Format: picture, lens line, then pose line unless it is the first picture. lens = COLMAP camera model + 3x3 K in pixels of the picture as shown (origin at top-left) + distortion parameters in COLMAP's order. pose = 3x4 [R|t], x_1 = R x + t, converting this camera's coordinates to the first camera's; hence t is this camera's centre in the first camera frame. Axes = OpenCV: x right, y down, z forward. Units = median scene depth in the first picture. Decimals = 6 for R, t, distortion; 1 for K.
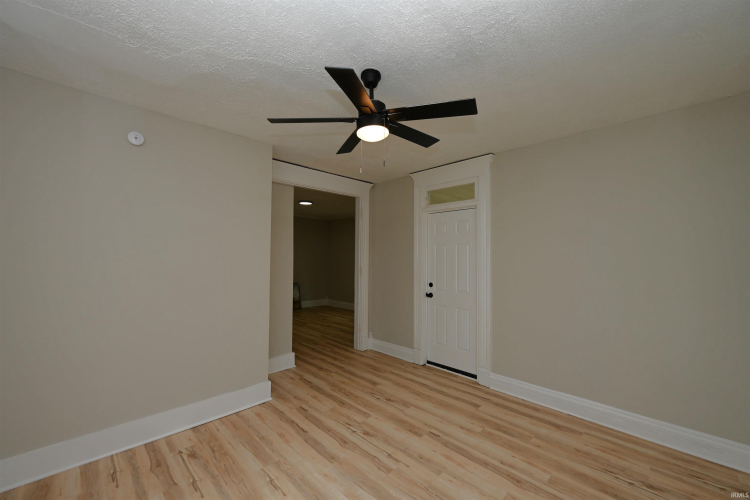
lens RADIAL K [[296.7, 0, 377.7], [0, 296.7, 249.3], [0, 0, 1]] dist [-0.000607, 0.000037]
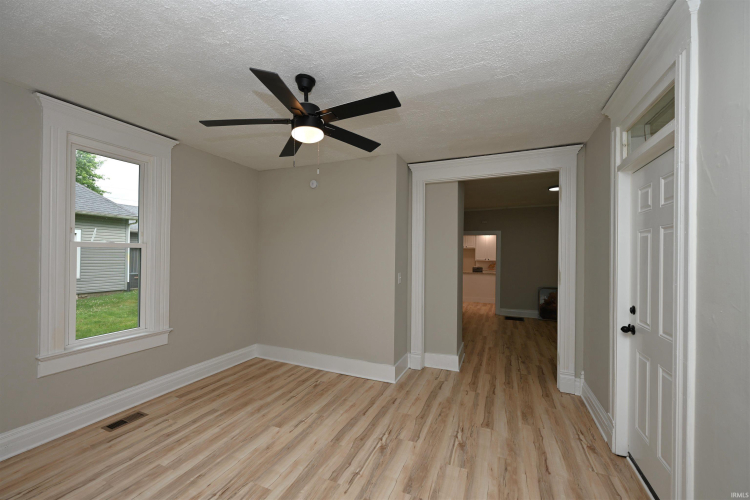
lens RADIAL K [[296.5, 0, 375.4], [0, 296.5, 254.8], [0, 0, 1]] dist [-0.001244, -0.000056]
pose [[0.378320, -0.002624, -0.925671, 0.677320], [0.018875, 0.999810, 0.004880, 0.016517], [0.925483, -0.019318, 0.378297, 0.542884]]
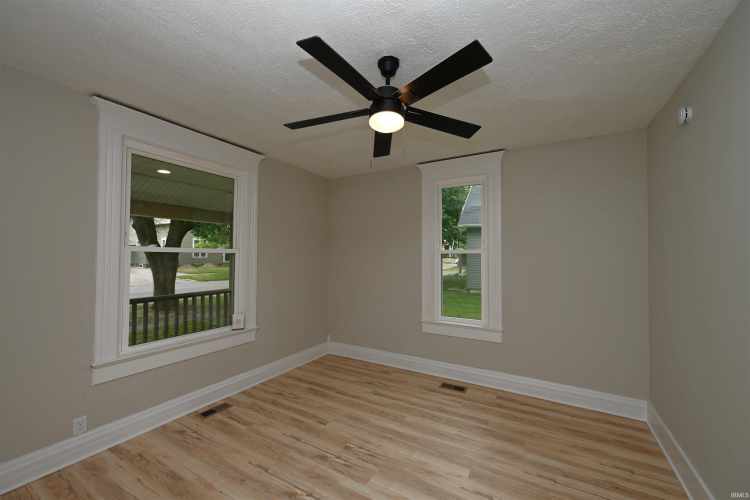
lens RADIAL K [[296.7, 0, 377.7], [0, 296.7, 249.3], [0, 0, 1]] dist [-0.000607, 0.000037]
pose [[-0.966596, -0.016213, -0.255793, 0.156776], [-0.002590, 0.998564, -0.053504, 0.032450], [0.256293, -0.051054, -0.965250, 1.237120]]
